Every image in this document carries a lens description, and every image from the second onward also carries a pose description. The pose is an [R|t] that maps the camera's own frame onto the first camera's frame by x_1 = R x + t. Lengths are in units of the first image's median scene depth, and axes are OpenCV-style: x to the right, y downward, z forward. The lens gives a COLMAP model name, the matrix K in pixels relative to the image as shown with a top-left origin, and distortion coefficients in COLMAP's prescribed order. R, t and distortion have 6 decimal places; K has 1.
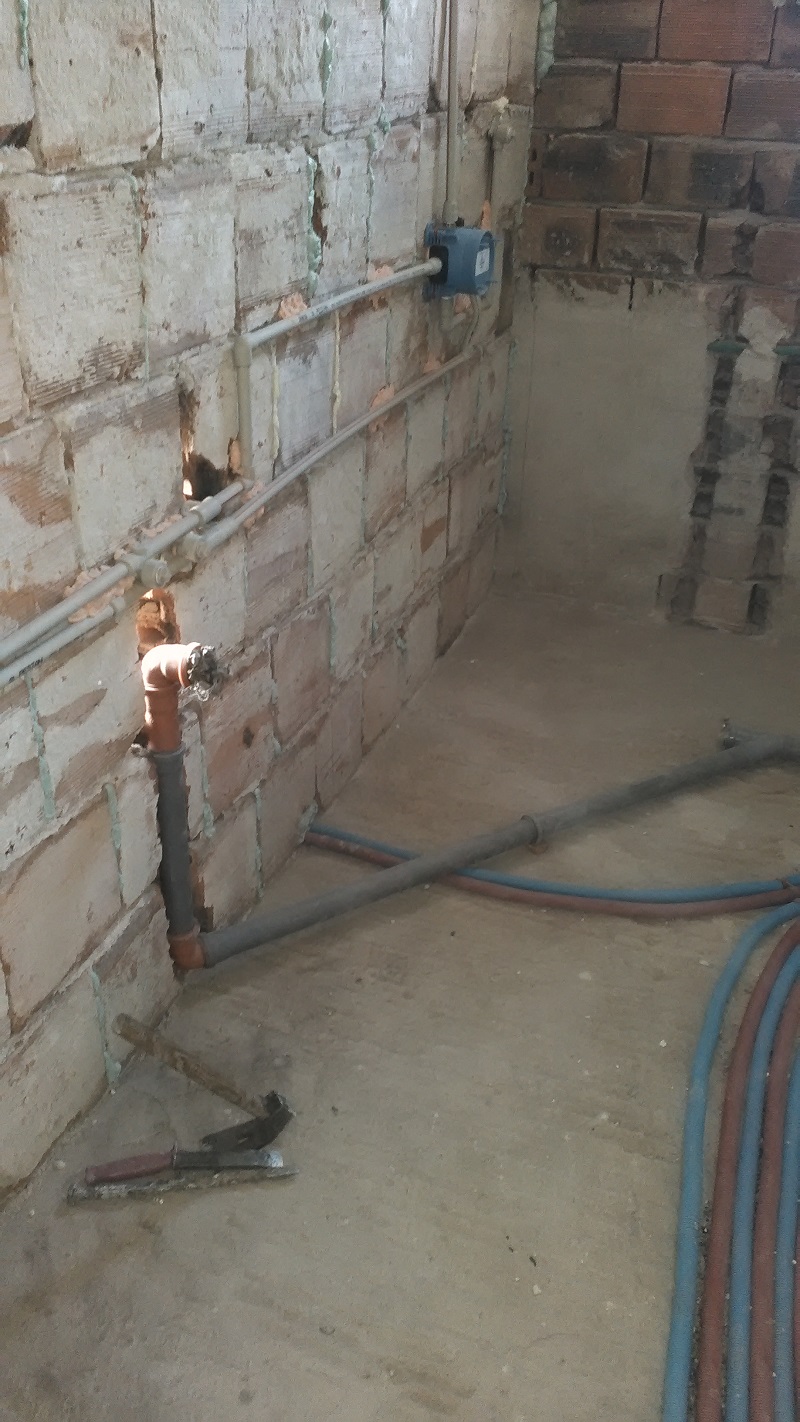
lens RADIAL K [[1178.8, 0, 400.0], [0, 1178.8, 711.0], [0, 0, 1]] dist [0.086513, -0.121694]
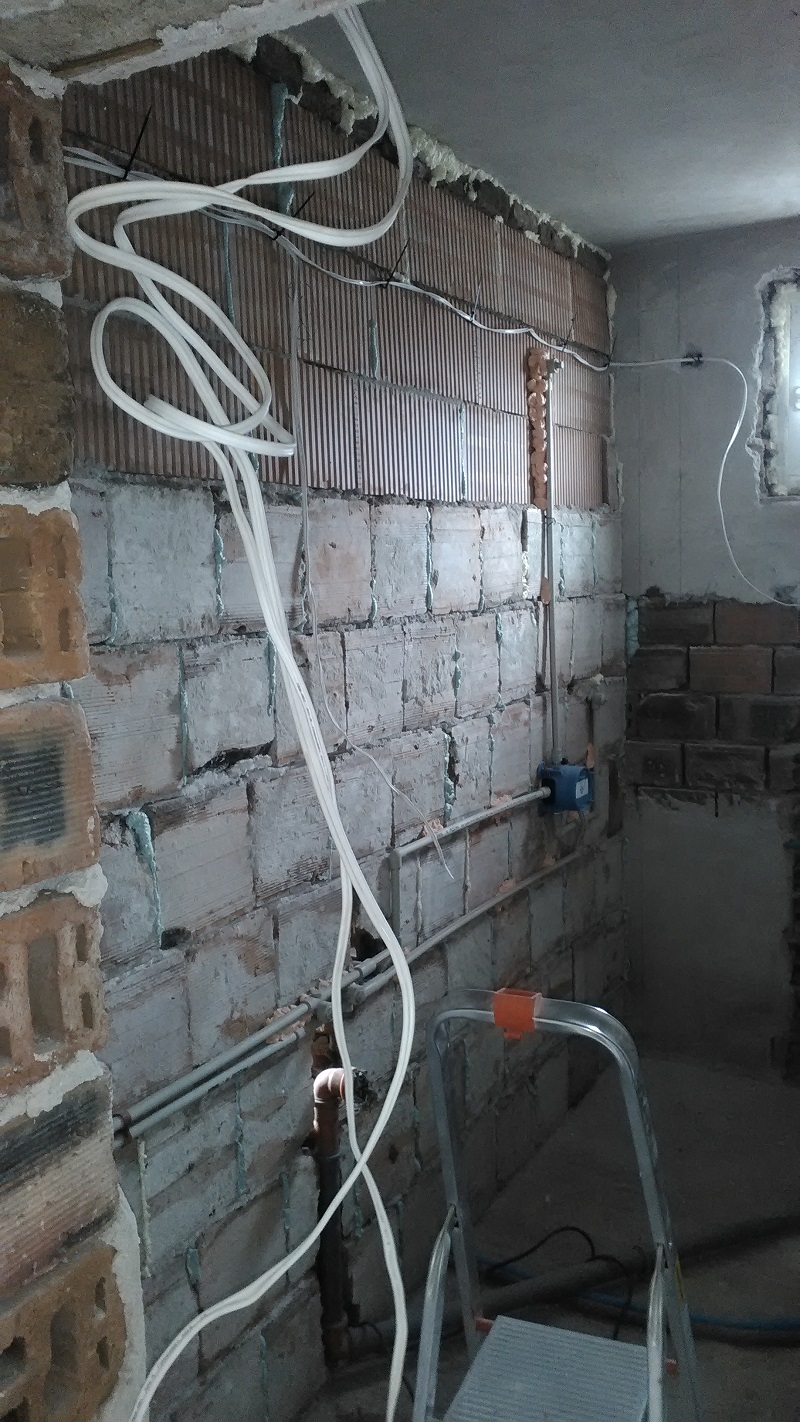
lens RADIAL K [[1178.8, 0, 400.0], [0, 1178.8, 711.0], [0, 0, 1]] dist [0.086513, -0.121694]
pose [[0.987938, -0.026610, -0.152546, 0.082002], [-0.034411, 0.922764, -0.383827, 0.071896], [0.150977, 0.384447, 0.910718, -0.324858]]
